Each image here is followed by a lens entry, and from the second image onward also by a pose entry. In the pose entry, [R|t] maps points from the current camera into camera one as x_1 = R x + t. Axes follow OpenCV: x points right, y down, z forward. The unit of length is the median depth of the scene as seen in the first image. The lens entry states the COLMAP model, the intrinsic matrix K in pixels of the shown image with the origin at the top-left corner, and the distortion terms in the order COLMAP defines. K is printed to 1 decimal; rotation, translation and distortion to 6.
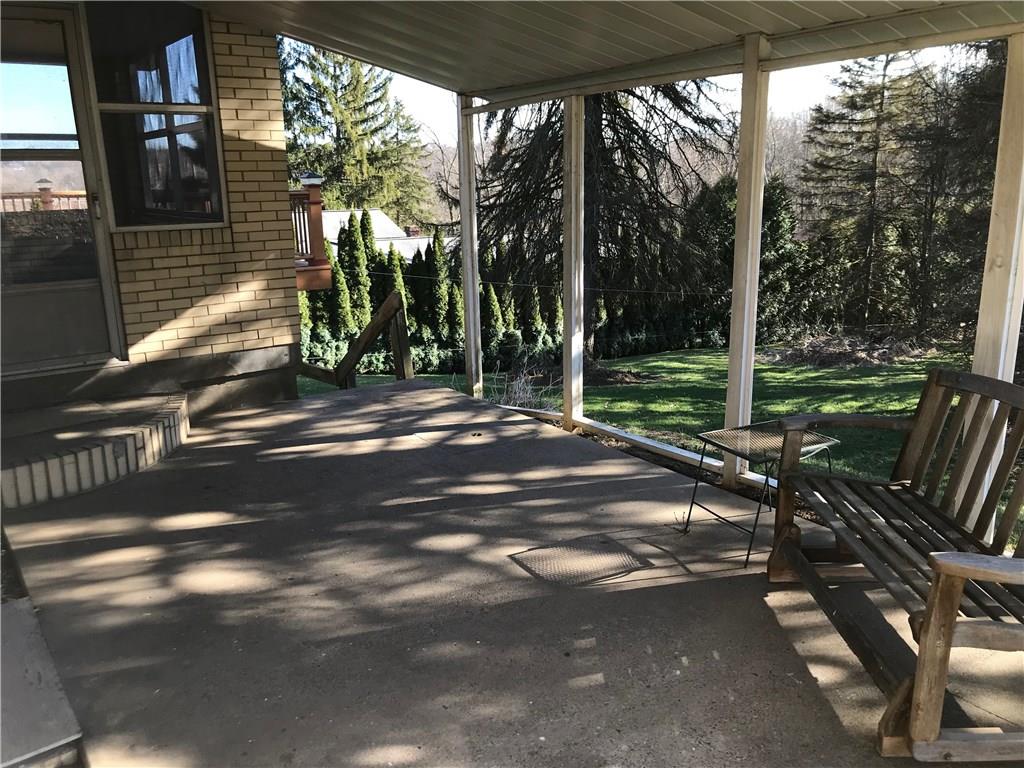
lens RADIAL K [[840.9, 0, 512.0], [0, 840.9, 381.5], [0, 0, 1]] dist [0.050036, -0.057765]
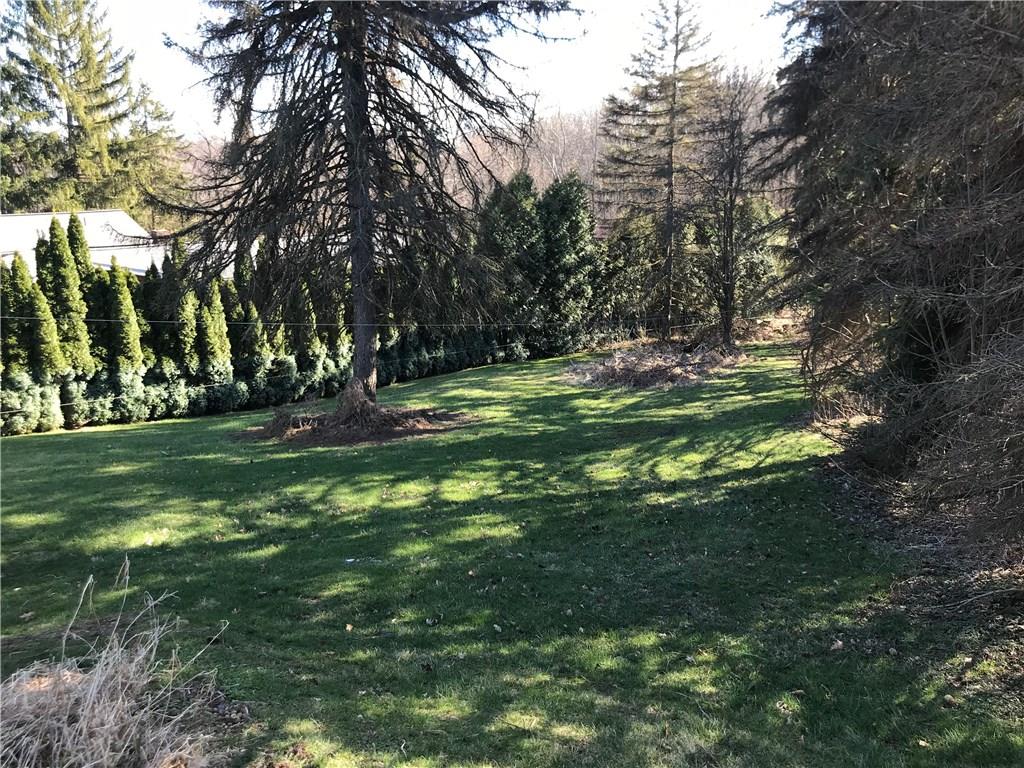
lens RADIAL K [[840.9, 0, 505.4], [0, 840.9, 386.0], [0, 0, 1]] dist [0.050036, -0.057765]
pose [[0.974049, -0.057080, 0.219021, 0.031792], [0.054719, 0.998360, 0.016833, -0.035600], [-0.219622, -0.004411, 0.975575, 0.142783]]
